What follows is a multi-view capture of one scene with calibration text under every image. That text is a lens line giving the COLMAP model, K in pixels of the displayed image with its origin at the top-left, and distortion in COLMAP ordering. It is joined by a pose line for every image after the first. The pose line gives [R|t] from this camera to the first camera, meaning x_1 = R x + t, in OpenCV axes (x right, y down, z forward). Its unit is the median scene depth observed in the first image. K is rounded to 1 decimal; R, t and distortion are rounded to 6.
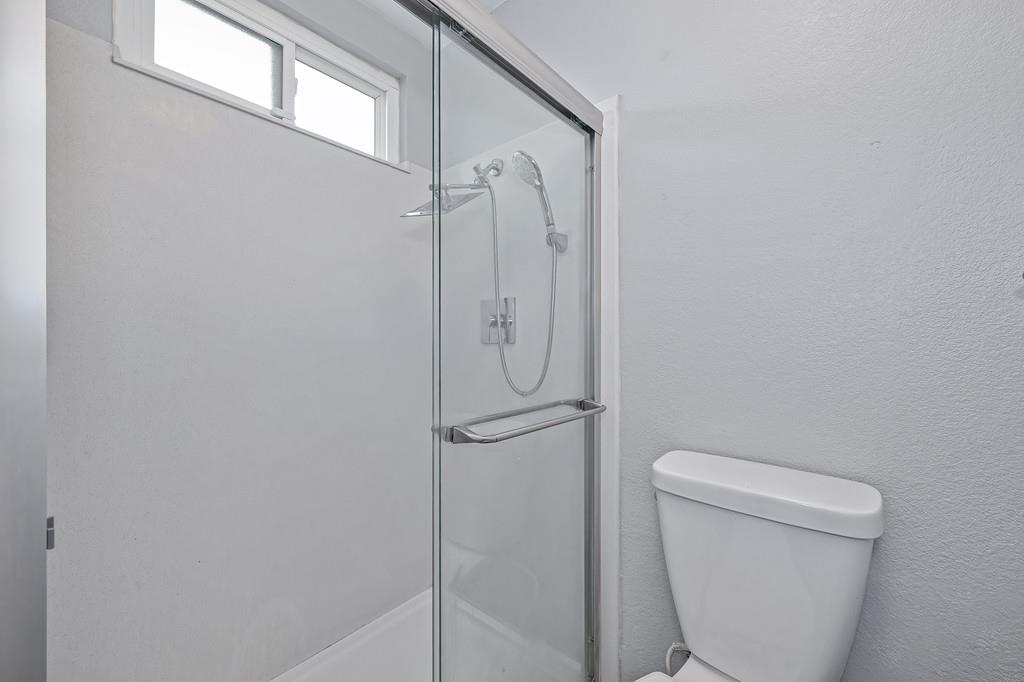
lens RADIAL K [[406.7, 0, 508.9], [0, 406.7, 332.9], [0, 0, 1]] dist [-0.002060, 0.001553]
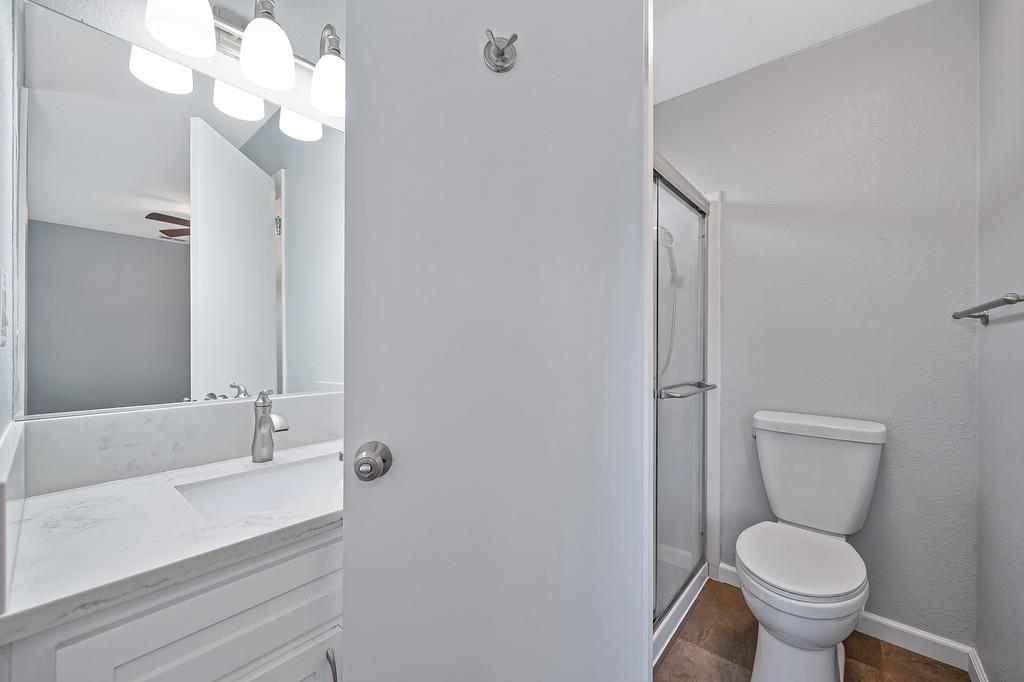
lens RADIAL K [[406.7, 0, 511.2], [0, 406.7, 345.5], [0, 0, 1]] dist [-0.002060, 0.001553]
pose [[0.999913, -0.013000, 0.002192, -0.570096], [0.012967, 0.999811, 0.014459, -0.010589], [-0.002380, -0.014429, 0.999893, -0.609227]]
